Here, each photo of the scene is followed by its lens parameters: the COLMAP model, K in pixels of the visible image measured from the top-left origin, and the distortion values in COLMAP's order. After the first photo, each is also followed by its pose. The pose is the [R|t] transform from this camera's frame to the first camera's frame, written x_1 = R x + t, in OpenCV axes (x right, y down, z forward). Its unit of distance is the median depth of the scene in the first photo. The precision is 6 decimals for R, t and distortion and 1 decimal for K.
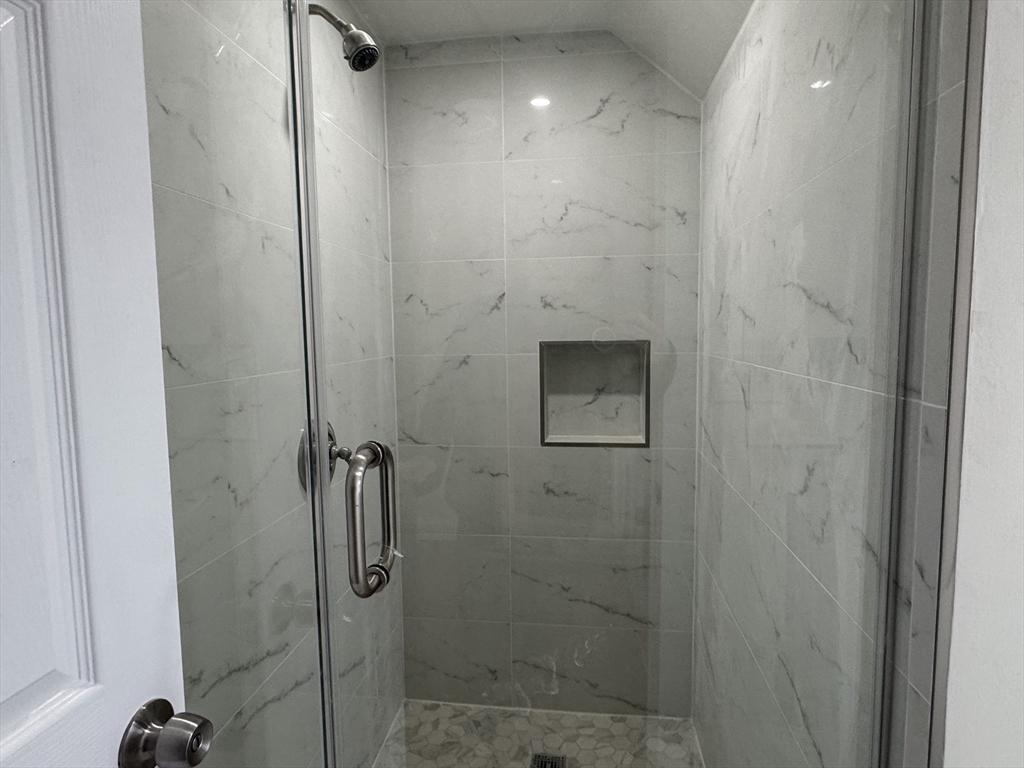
lens RADIAL K [[574.2, 0, 514.2], [0, 574.2, 384.1], [0, 0, 1]] dist [-0.003013, 0.000606]
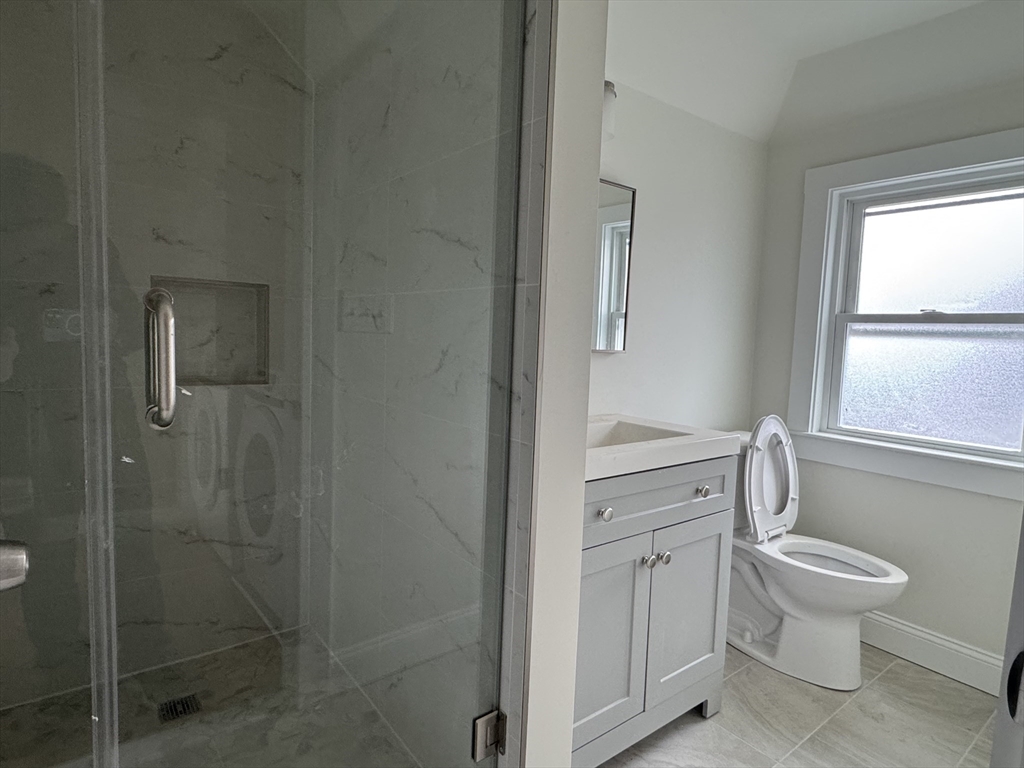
lens RADIAL K [[574.2, 0, 507.5], [0, 574.2, 380.4], [0, 0, 1]] dist [-0.003013, 0.000606]
pose [[0.717947, -0.017290, 0.695883, -0.199821], [0.015386, 0.999841, 0.008969, 0.102592], [-0.695928, 0.004268, 0.718099, -0.095083]]
